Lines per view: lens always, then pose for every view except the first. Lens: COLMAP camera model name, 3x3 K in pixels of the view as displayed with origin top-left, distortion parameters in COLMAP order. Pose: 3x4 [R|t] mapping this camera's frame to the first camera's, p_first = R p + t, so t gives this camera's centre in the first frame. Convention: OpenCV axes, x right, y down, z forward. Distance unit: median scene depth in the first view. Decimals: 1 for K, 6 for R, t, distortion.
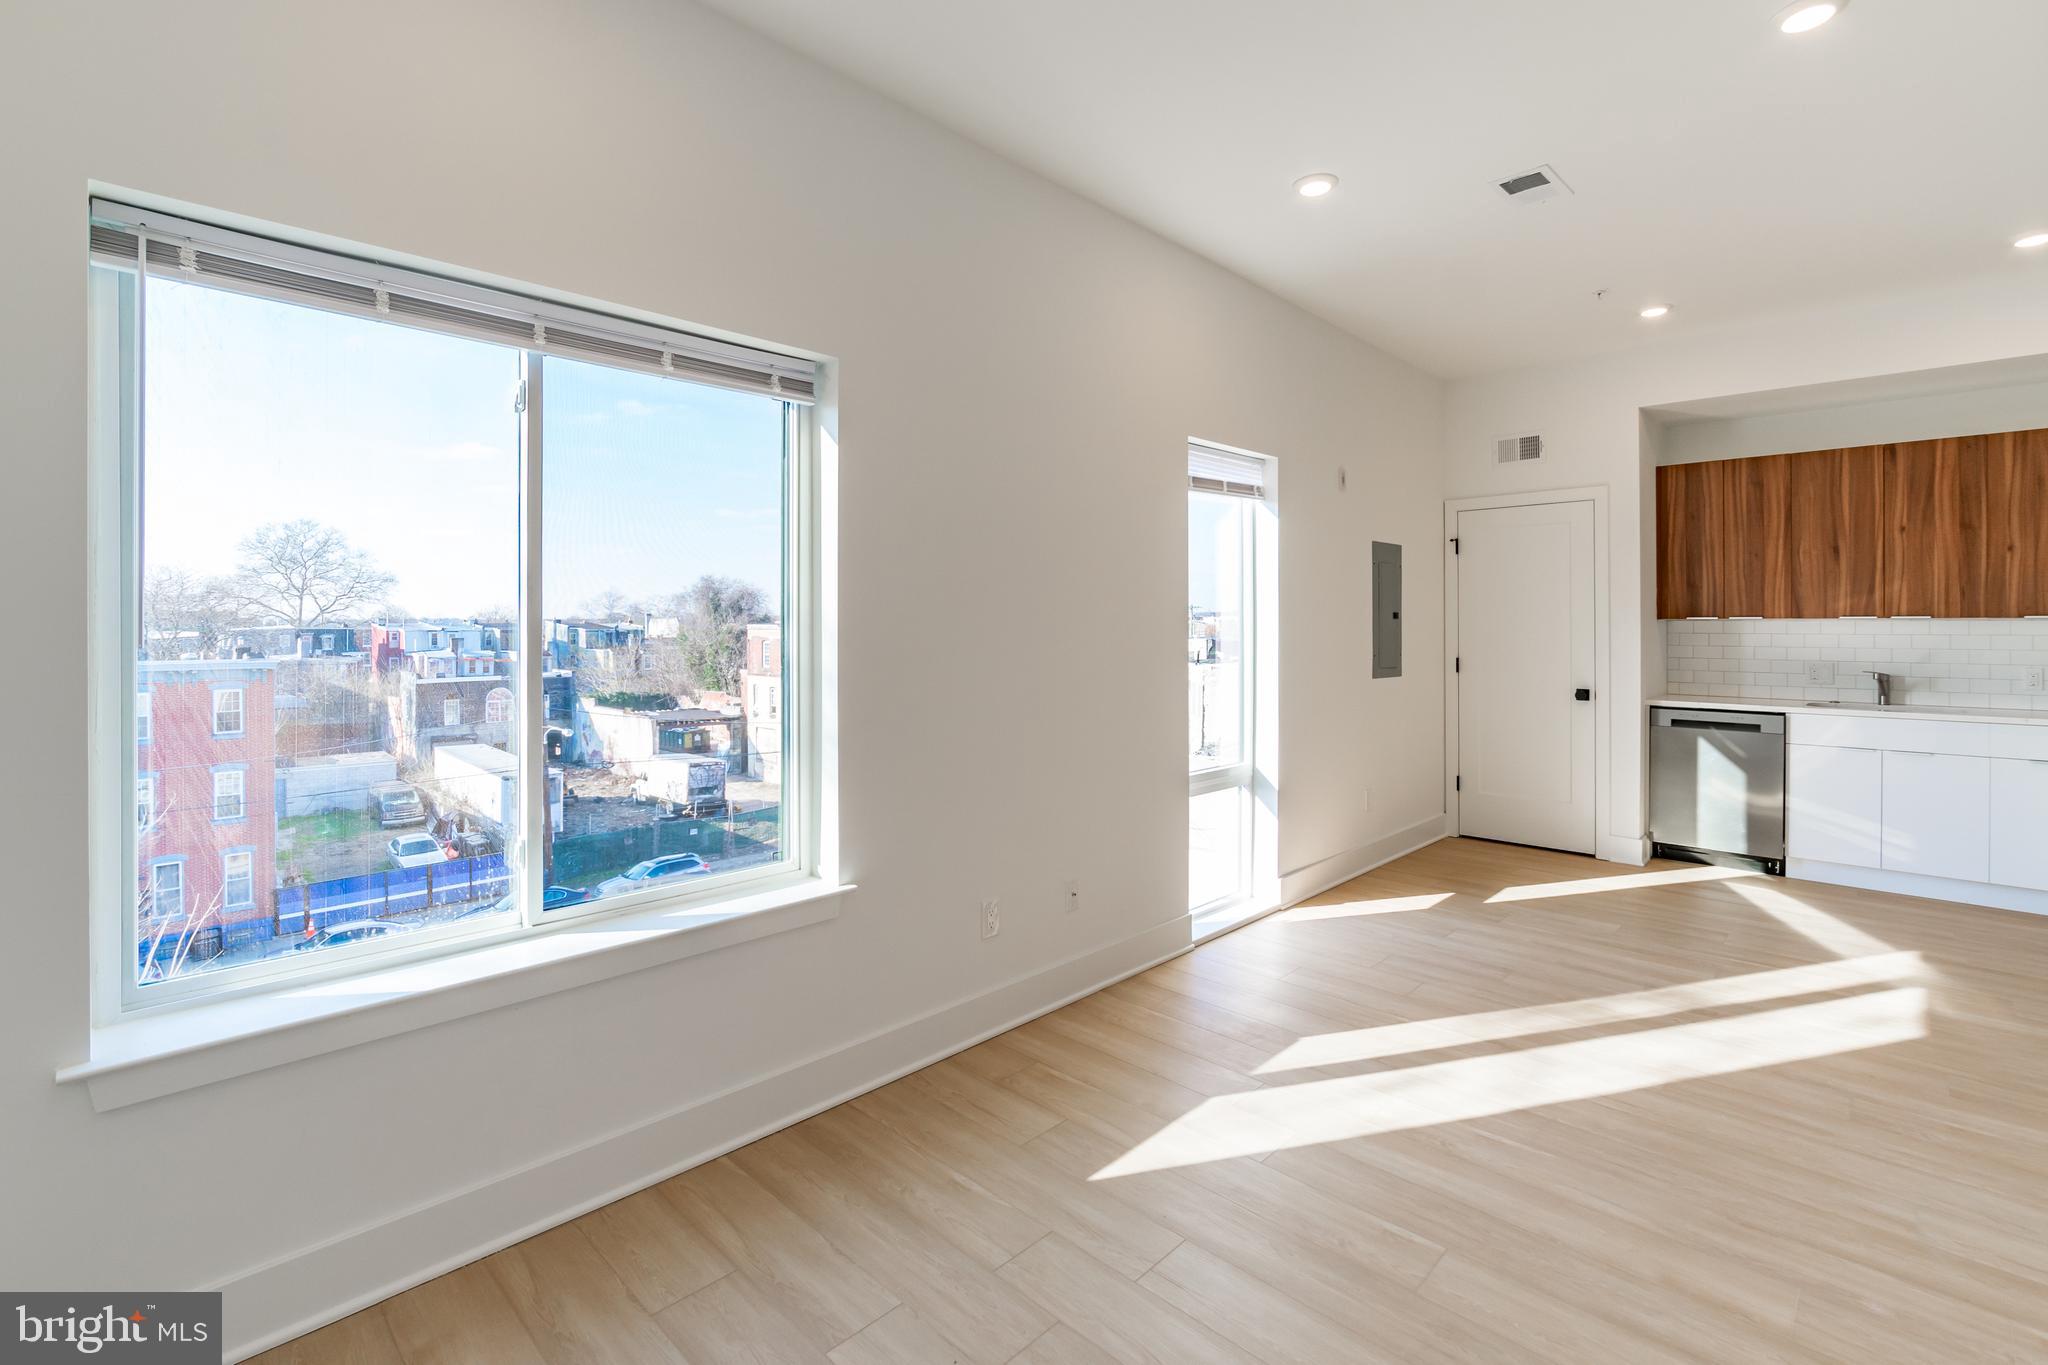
lens RADIAL K [[944.6, 0, 1062.9], [0, 944.6, 626.0], [0, 0, 1]] dist [-0.004875, -0.000057]
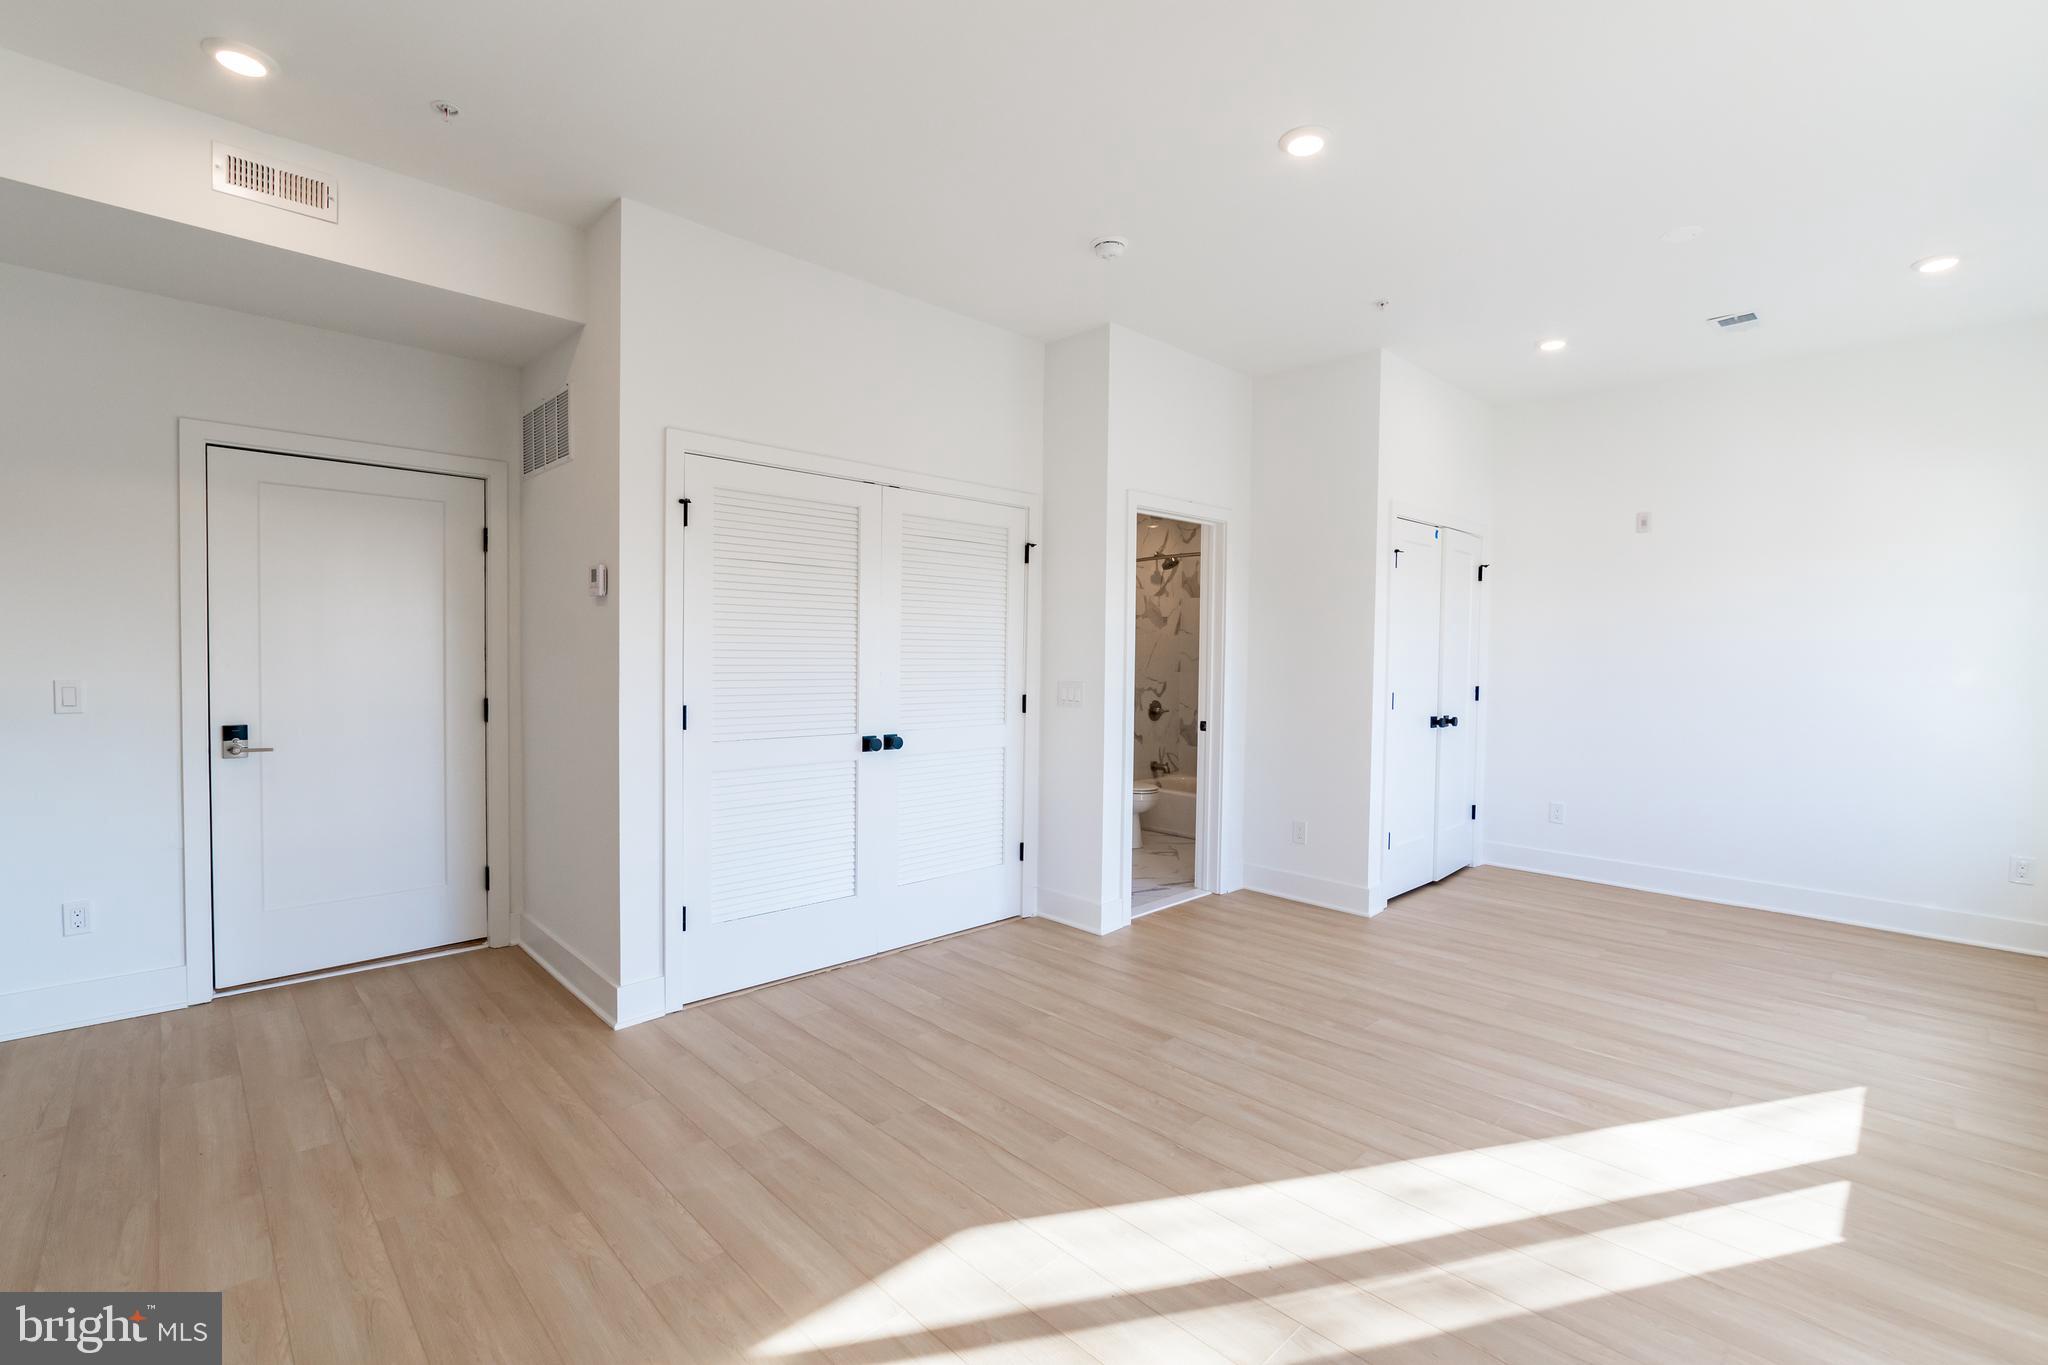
lens RADIAL K [[898.7, 0, 1047.6], [0, 898.7, 674.8], [0, 0, 1]] dist [0.001029, -0.000114]
pose [[-0.998497, -0.013979, 0.052997, 0.519974], [-0.012426, 0.999487, 0.029521, 0.000526], [-0.053383, 0.028818, -0.998158, 1.076471]]
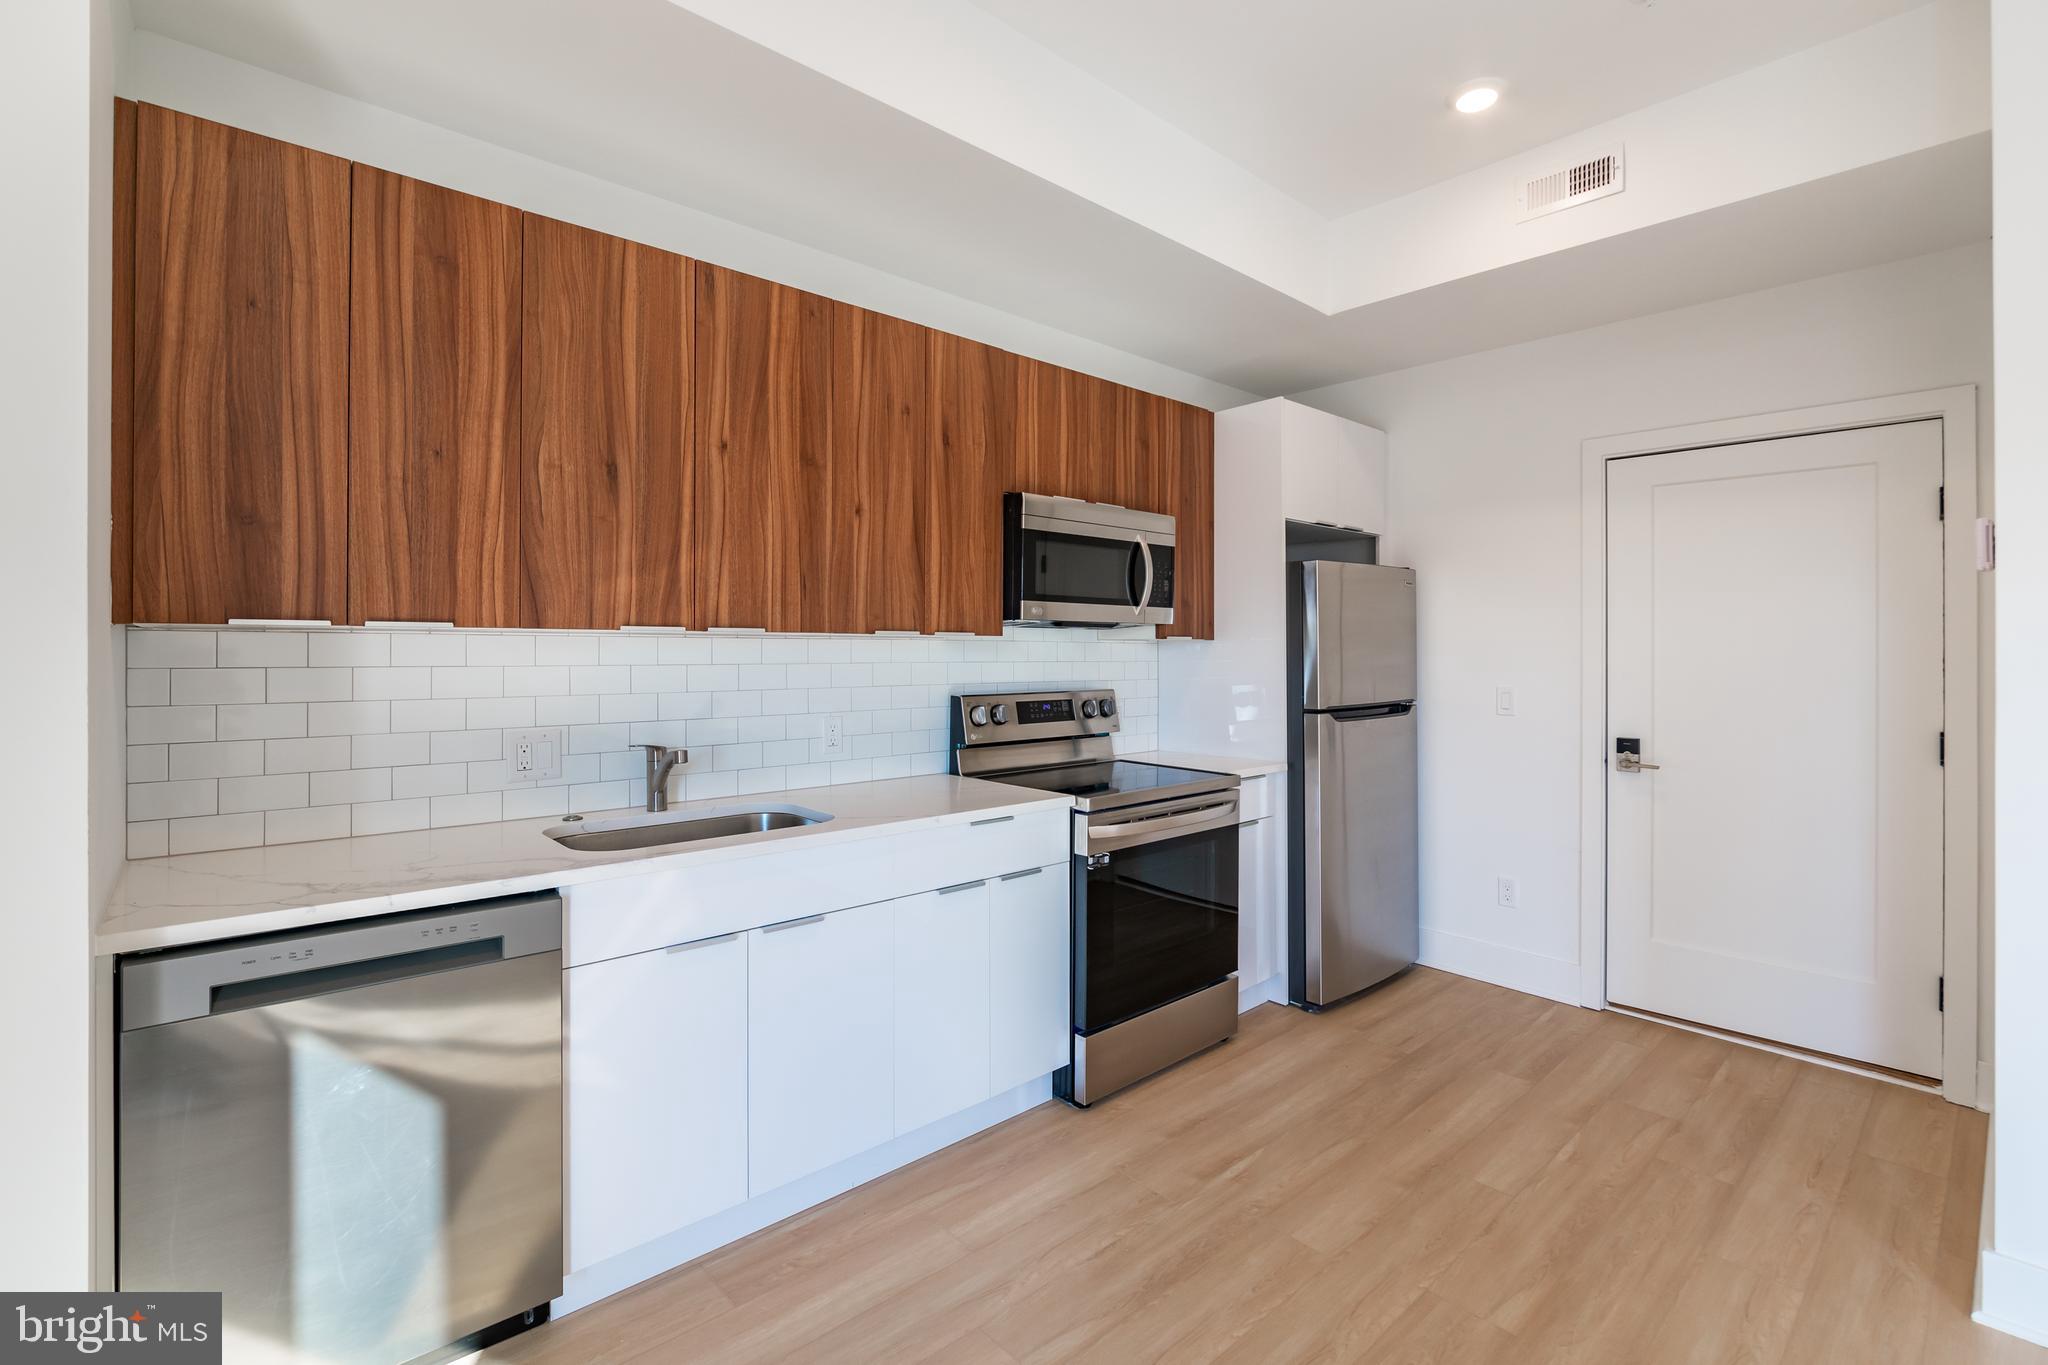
lens RADIAL K [[922.8, 0, 1024.9], [0, 922.8, 644.2], [0, 0, 1]] dist [-0.016680, 0.000174]
pose [[0.104499, 0.005342, 0.994511, 0.446592], [-0.001094, 0.999986, -0.005257, 0.000464], [-0.994524, -0.000539, 0.104503, 0.807642]]
